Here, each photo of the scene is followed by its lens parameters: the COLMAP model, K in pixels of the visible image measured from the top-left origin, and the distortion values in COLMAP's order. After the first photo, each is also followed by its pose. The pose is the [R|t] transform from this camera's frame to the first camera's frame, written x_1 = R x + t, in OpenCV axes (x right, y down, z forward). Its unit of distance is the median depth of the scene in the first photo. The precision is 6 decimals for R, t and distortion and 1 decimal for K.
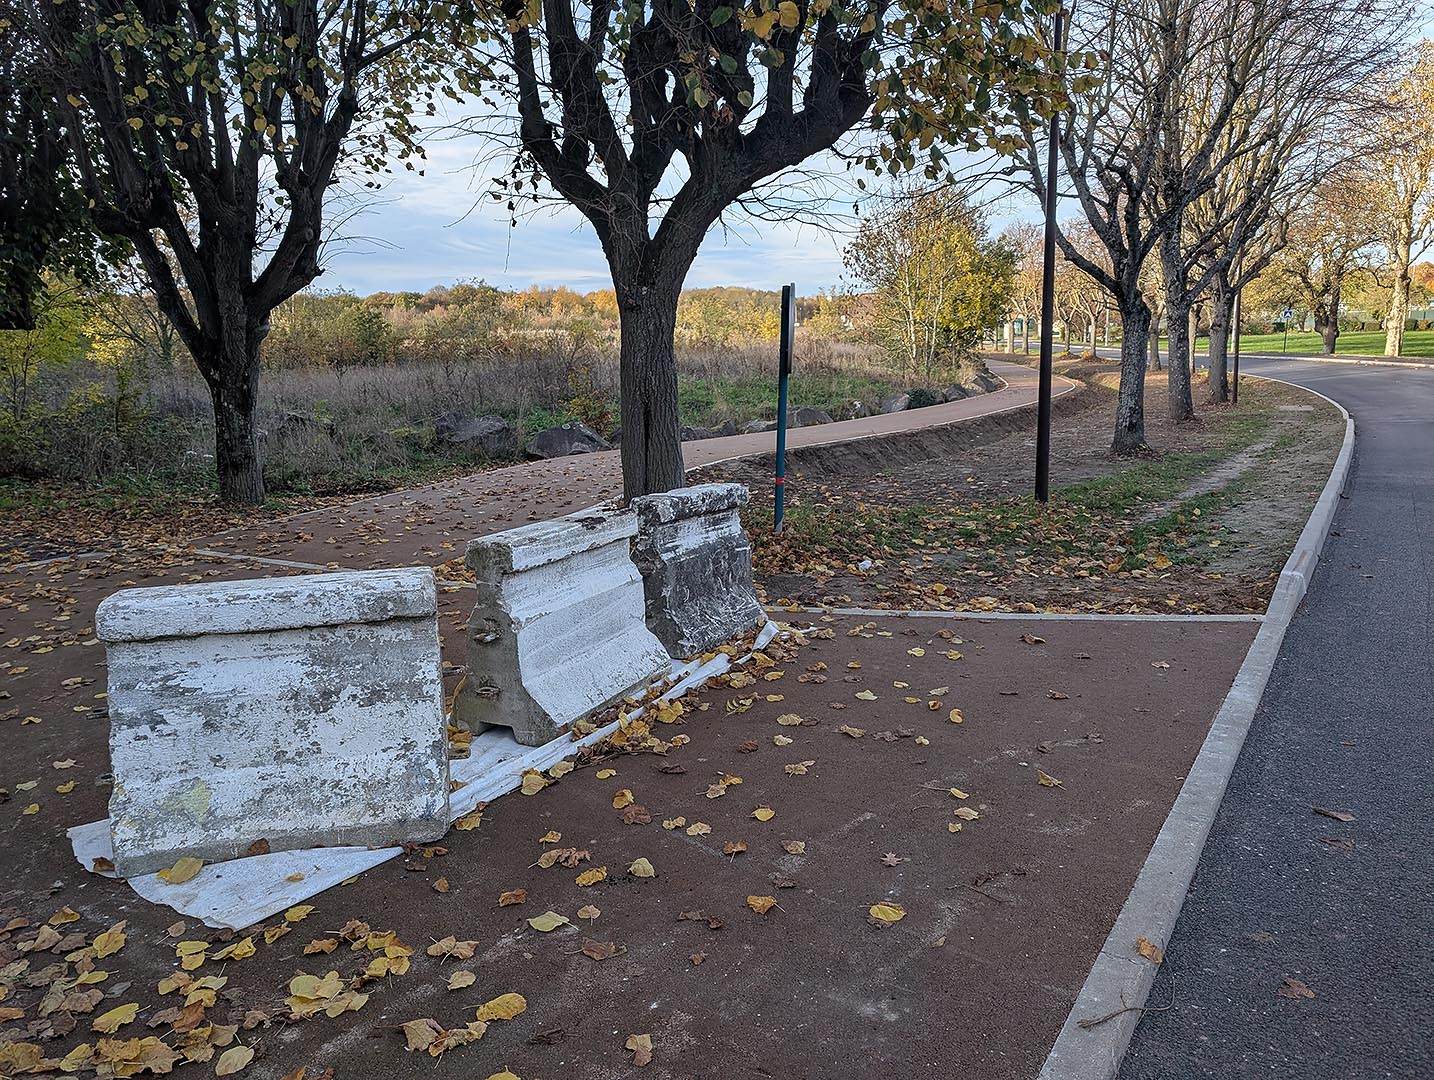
lens RADIAL K [[1070.4, 0, 718.0], [0, 1070.4, 535.7], [0, 0, 1]] dist [0.024030, -0.008128]
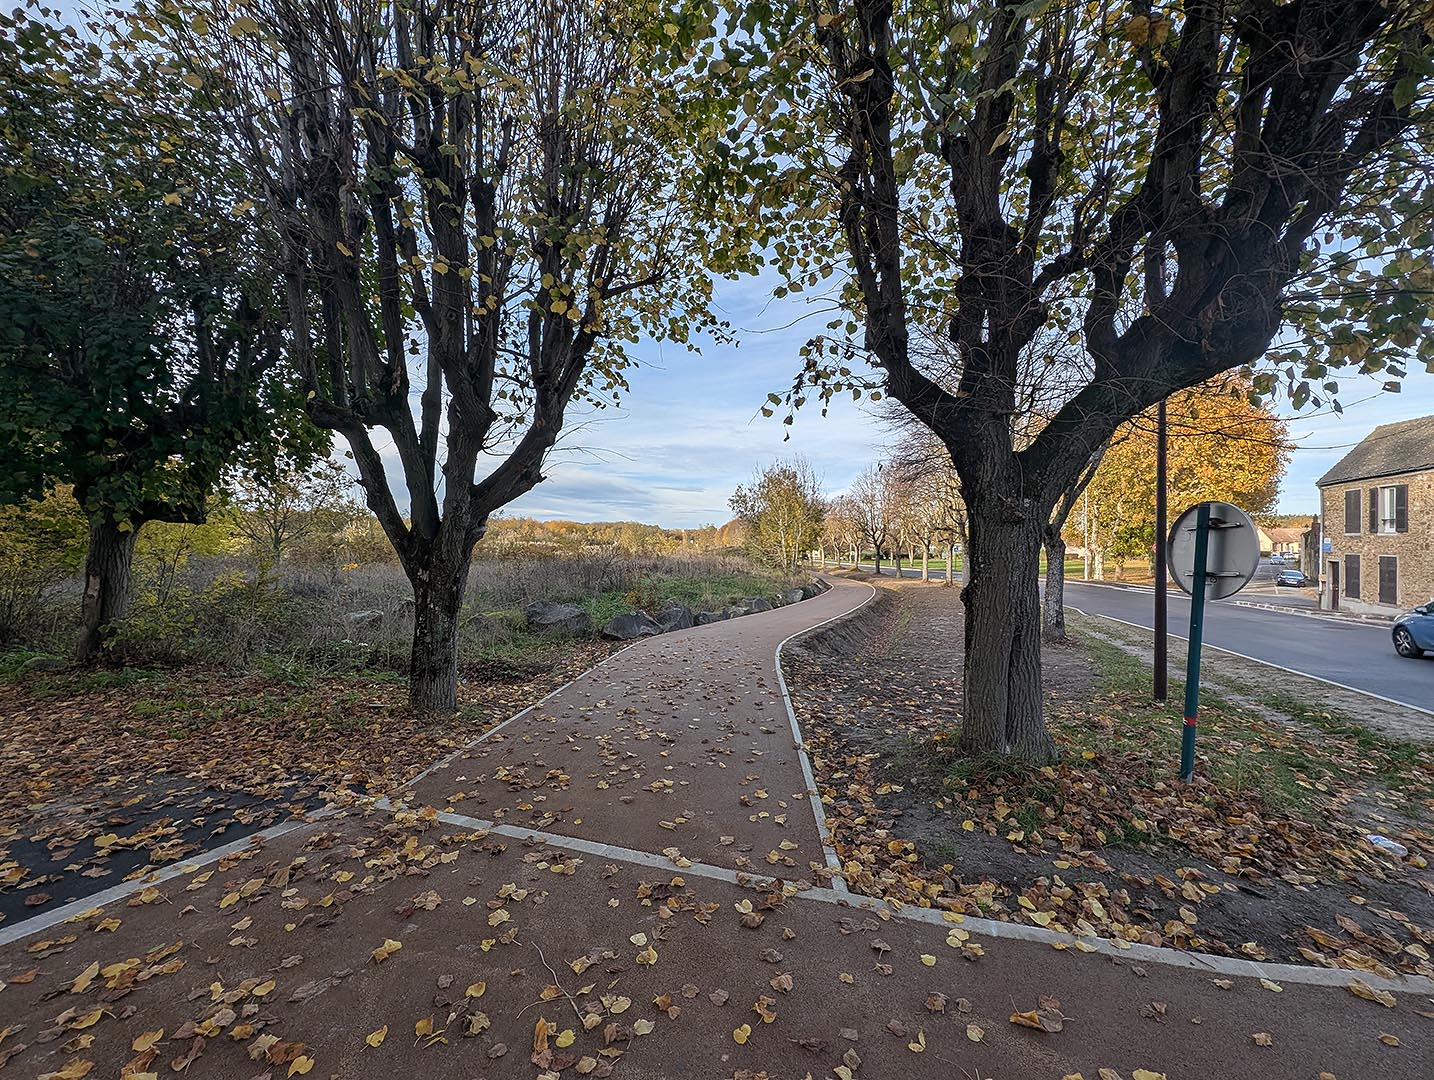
lens RADIAL K [[580.8, 0, 714.5], [0, 580.8, 548.4], [0, 0, 1]] dist [-0.001811, 0.000036]
pose [[0.979362, 0.037657, 0.198574, -0.300711], [0.000231, 0.982281, -0.187413, -0.072349], [-0.202112, 0.183591, 0.962000, 0.422820]]
